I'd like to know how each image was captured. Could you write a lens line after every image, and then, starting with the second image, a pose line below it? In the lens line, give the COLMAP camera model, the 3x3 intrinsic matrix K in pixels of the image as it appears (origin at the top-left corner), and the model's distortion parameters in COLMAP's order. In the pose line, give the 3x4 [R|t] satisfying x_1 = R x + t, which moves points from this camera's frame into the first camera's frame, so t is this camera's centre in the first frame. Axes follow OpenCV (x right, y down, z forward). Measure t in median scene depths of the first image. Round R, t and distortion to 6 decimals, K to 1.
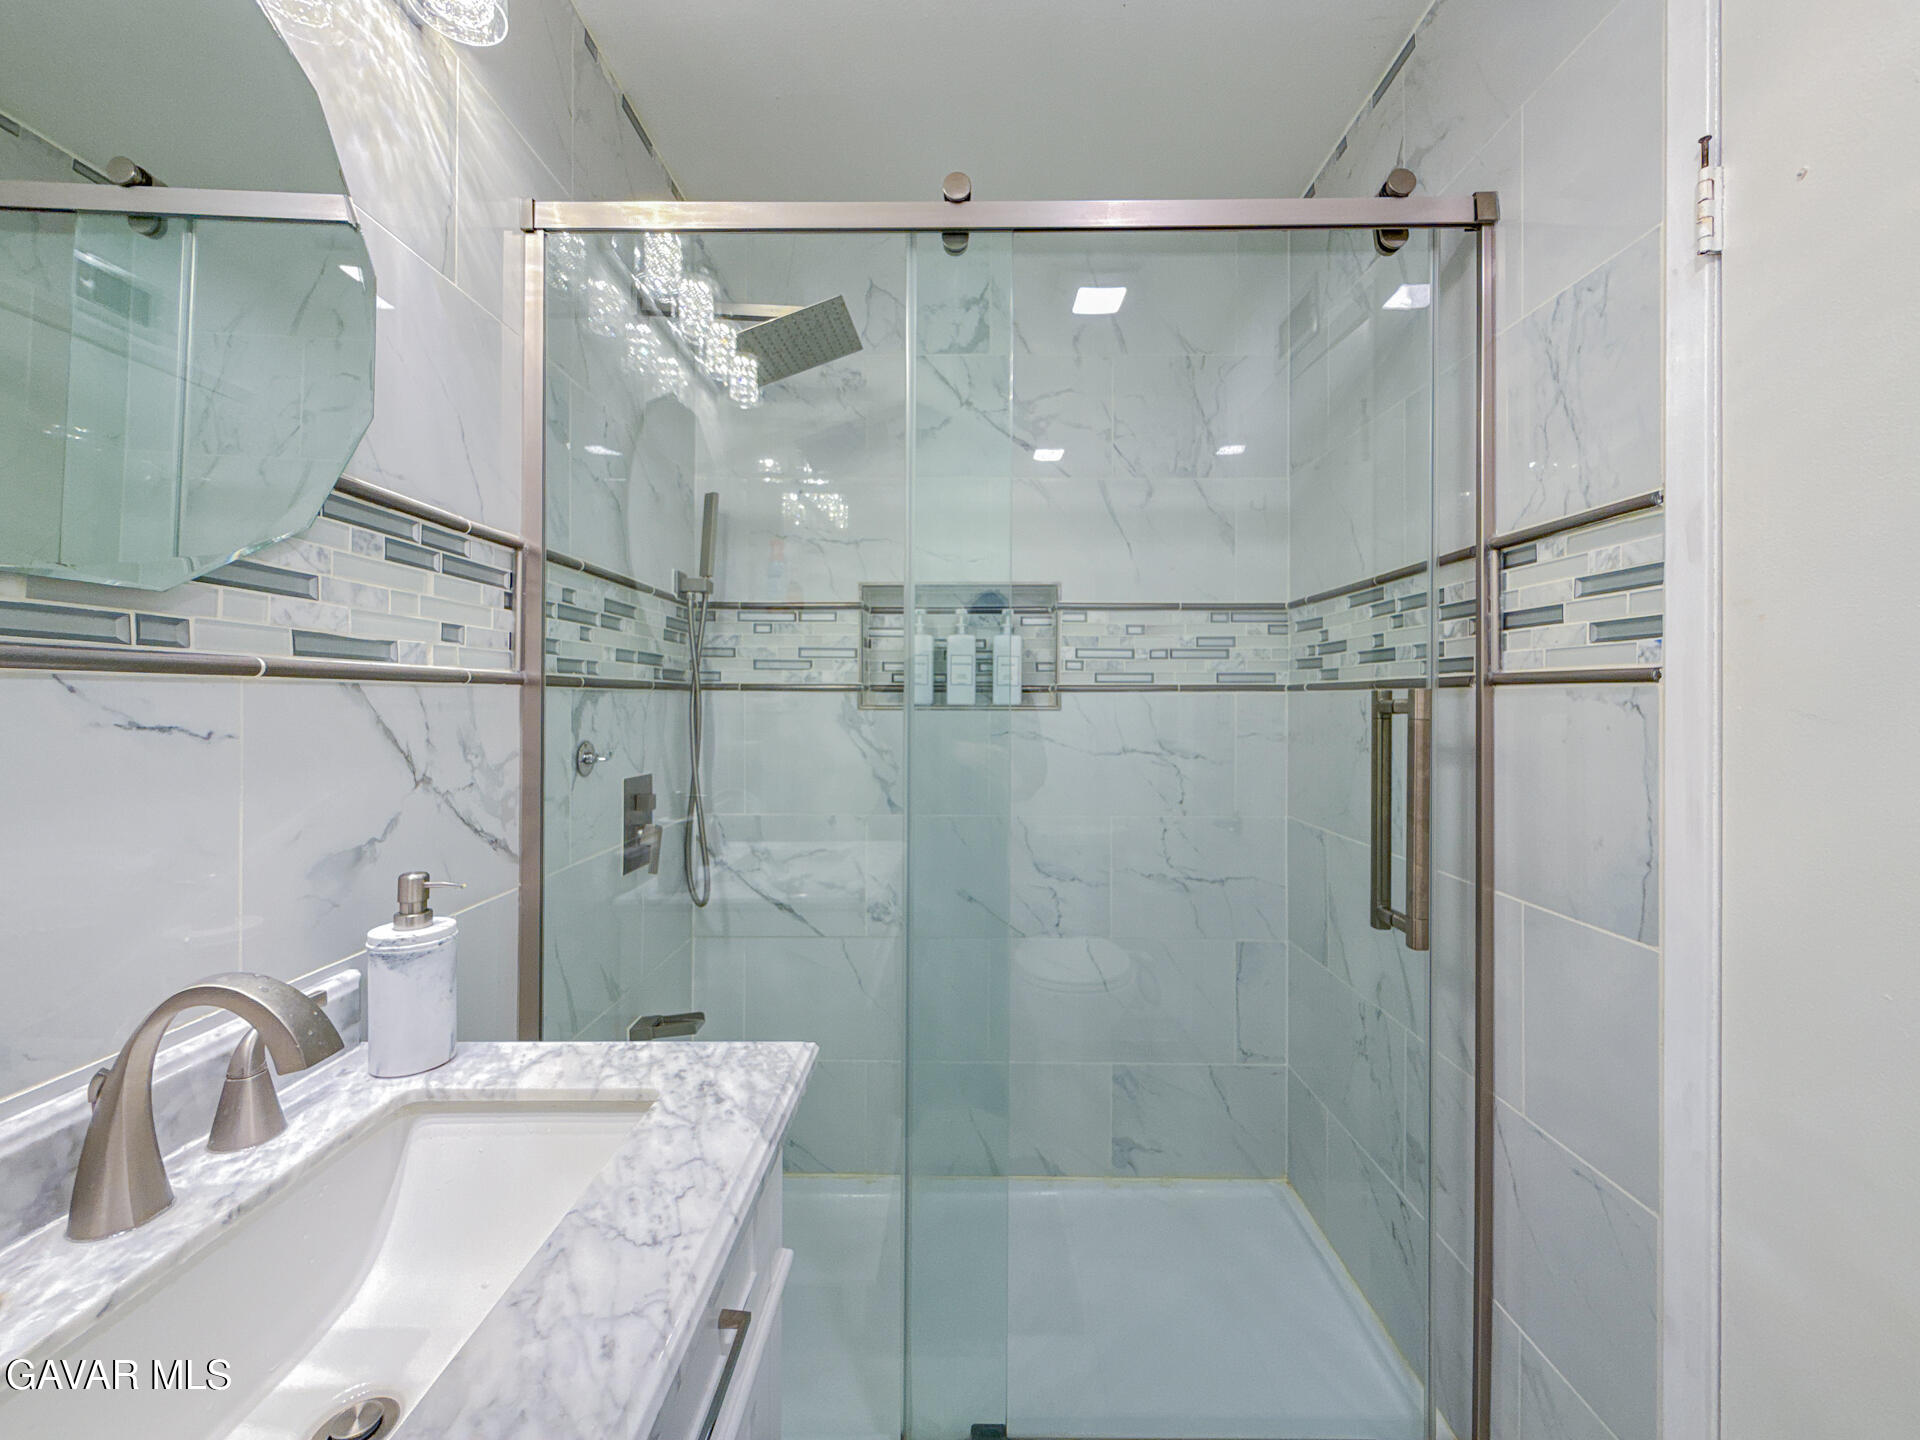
lens RADIAL K [[785.5, 0, 963.3], [0, 785.5, 700.2], [0, 0, 1]] dist [-0.000431, 0.000021]
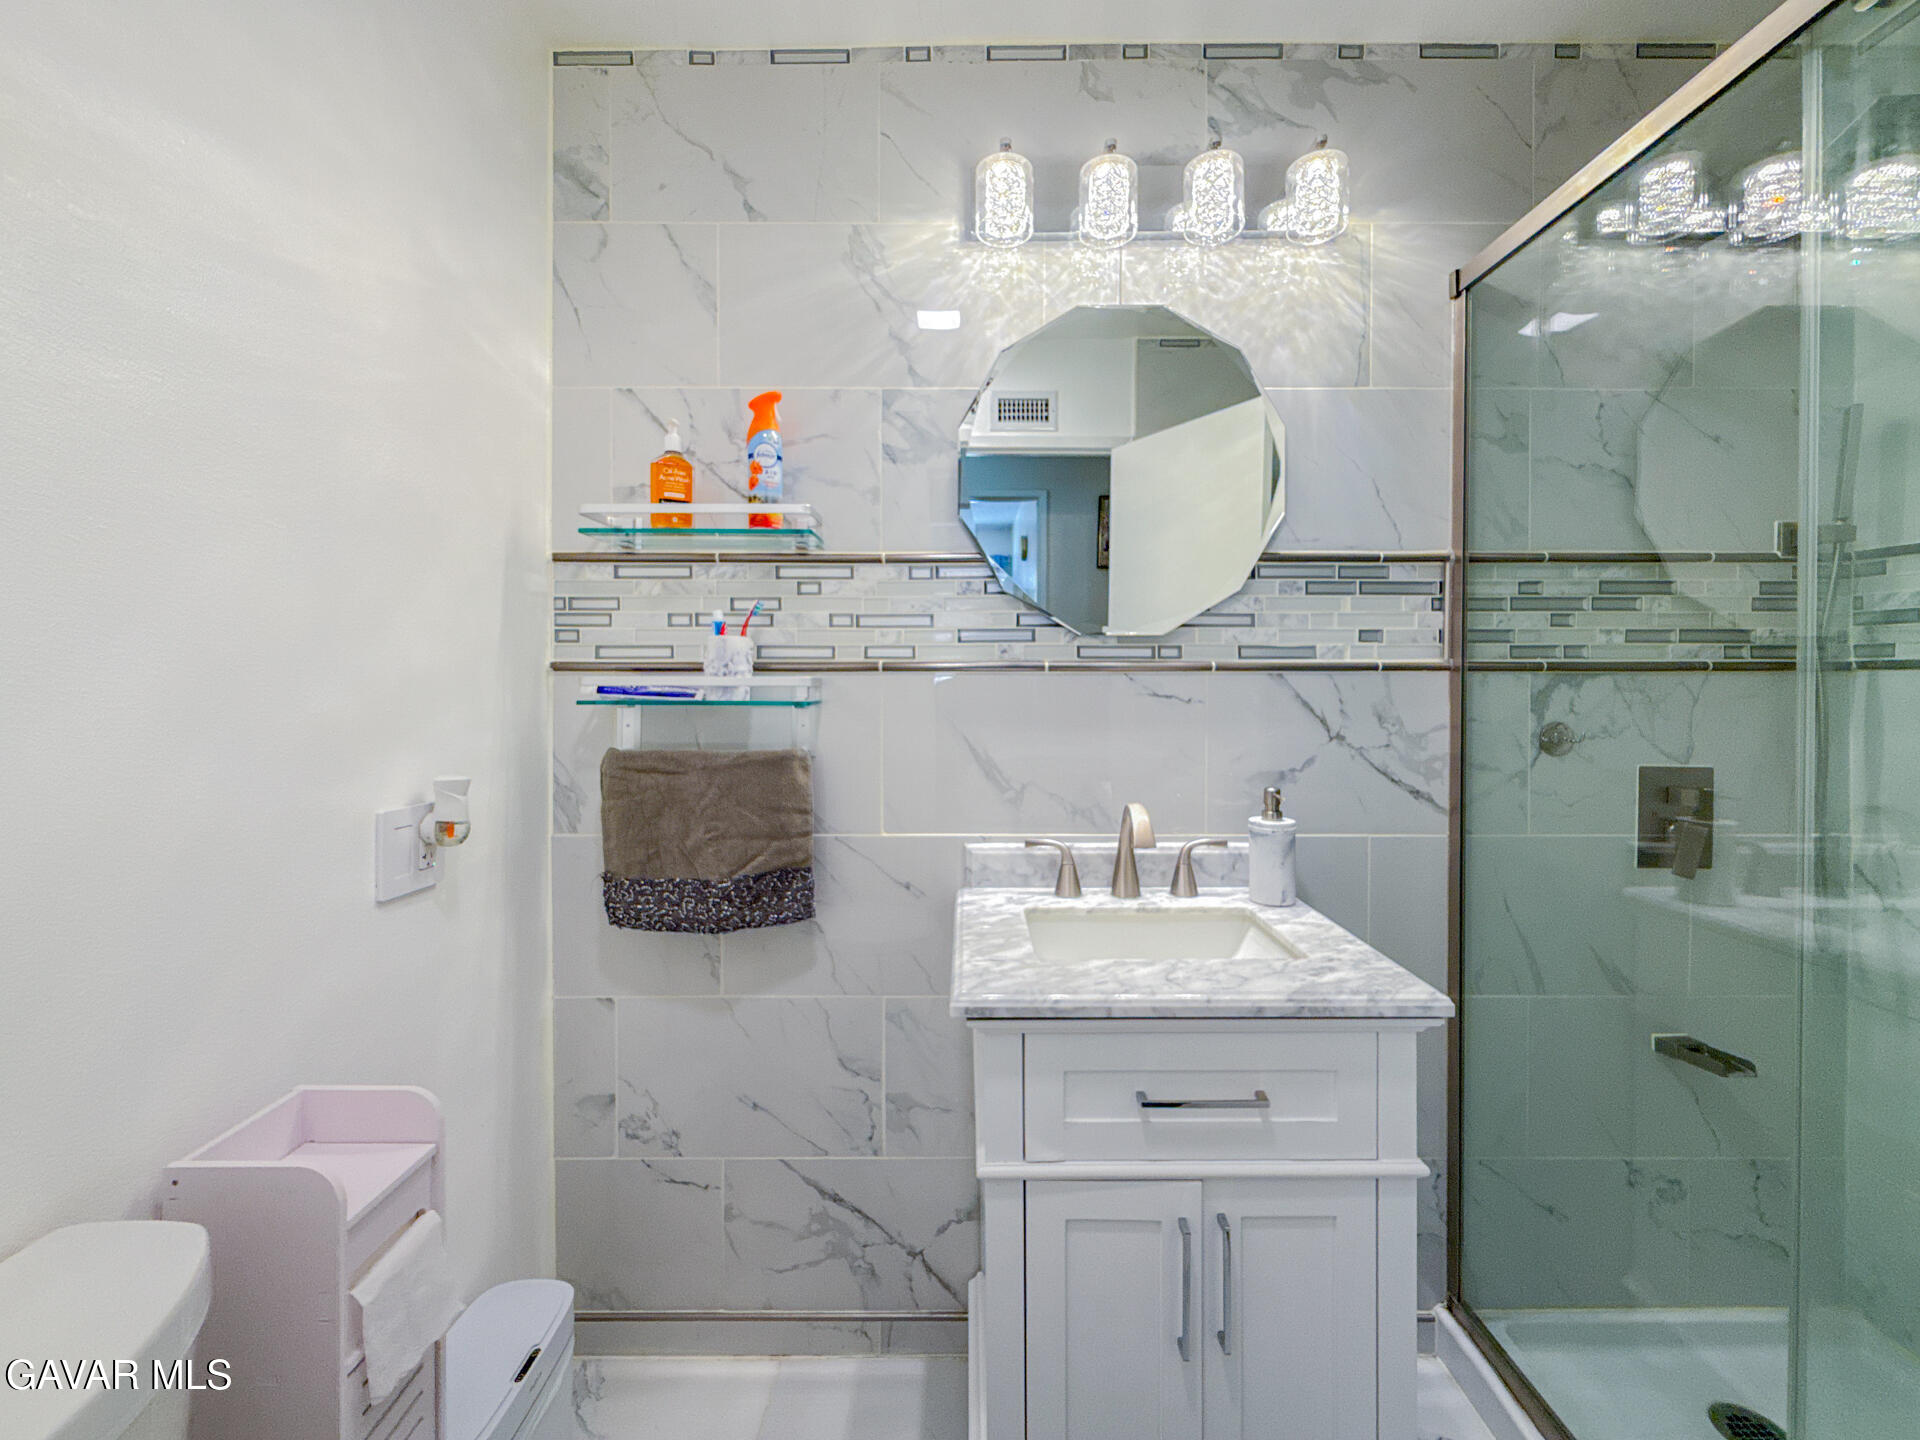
lens RADIAL K [[783.4, 0, 965.1], [0, 783.4, 683.9], [0, 0, 1]] dist [0.000188, -0.000246]
pose [[0.008313, 0.005613, -0.999950, 0.673639], [0.000421, 0.999984, 0.005616, -0.006594], [0.999965, -0.000468, 0.008310, 0.237575]]
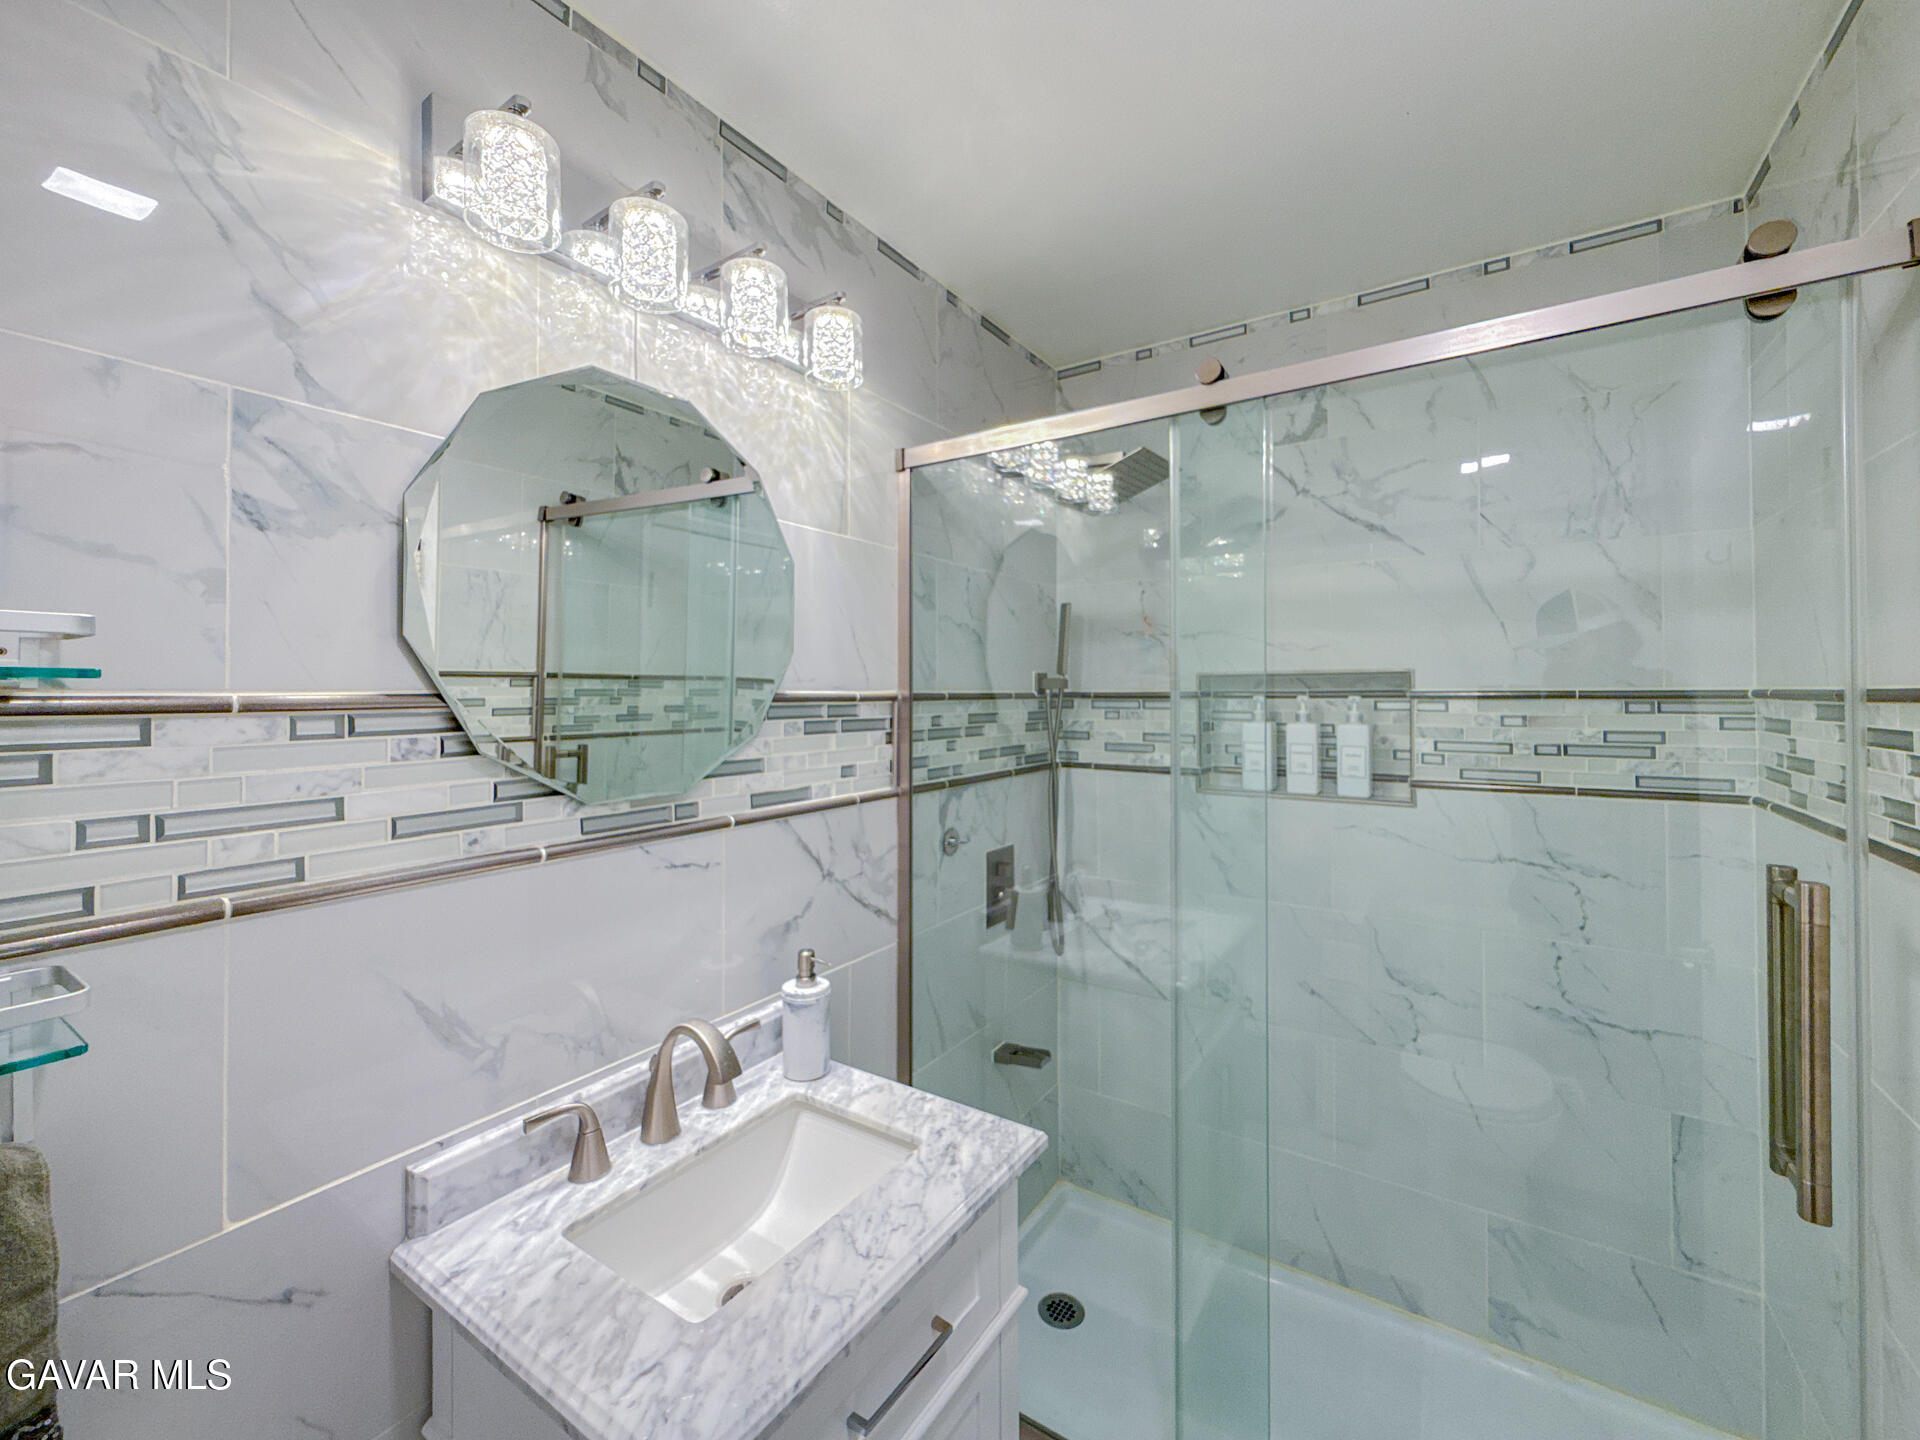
lens RADIAL K [[783.4, 0, 965.1], [0, 783.4, 683.9], [0, 0, 1]] dist [0.000188, -0.000246]
pose [[0.839691, -0.011364, -0.542946, 0.302352], [0.005572, 0.999909, -0.012312, -0.207592], [0.543036, 0.007313, 0.839677, -0.106562]]
